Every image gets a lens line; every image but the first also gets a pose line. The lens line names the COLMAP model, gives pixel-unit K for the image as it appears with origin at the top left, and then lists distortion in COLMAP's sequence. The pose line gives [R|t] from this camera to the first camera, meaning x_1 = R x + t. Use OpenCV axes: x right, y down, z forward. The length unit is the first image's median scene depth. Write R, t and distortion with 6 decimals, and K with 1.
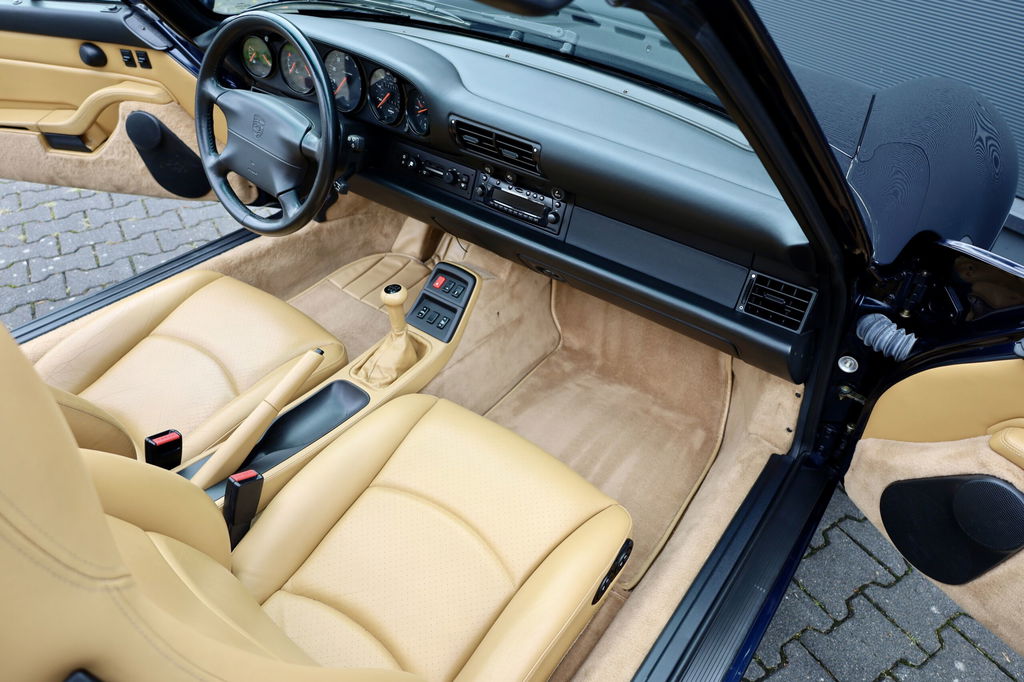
lens RADIAL K [[700.5, 0, 514.3], [0, 700.5, 351.5], [0, 0, 1]] dist [-0.010749, 0.000296]
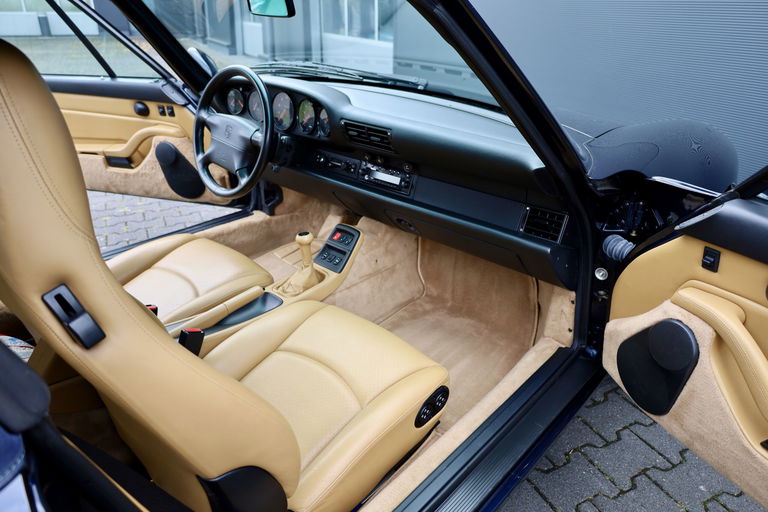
lens RADIAL K [[525.3, 0, 383.1], [0, 525.3, 256.6], [0, 0, 1]] dist [-0.010749, 0.000296]
pose [[0.995114, 0.017605, -0.097150, 0.105550], [-0.038574, 0.975093, -0.218416, 0.192163], [0.090886, 0.221096, 0.971008, -0.086839]]
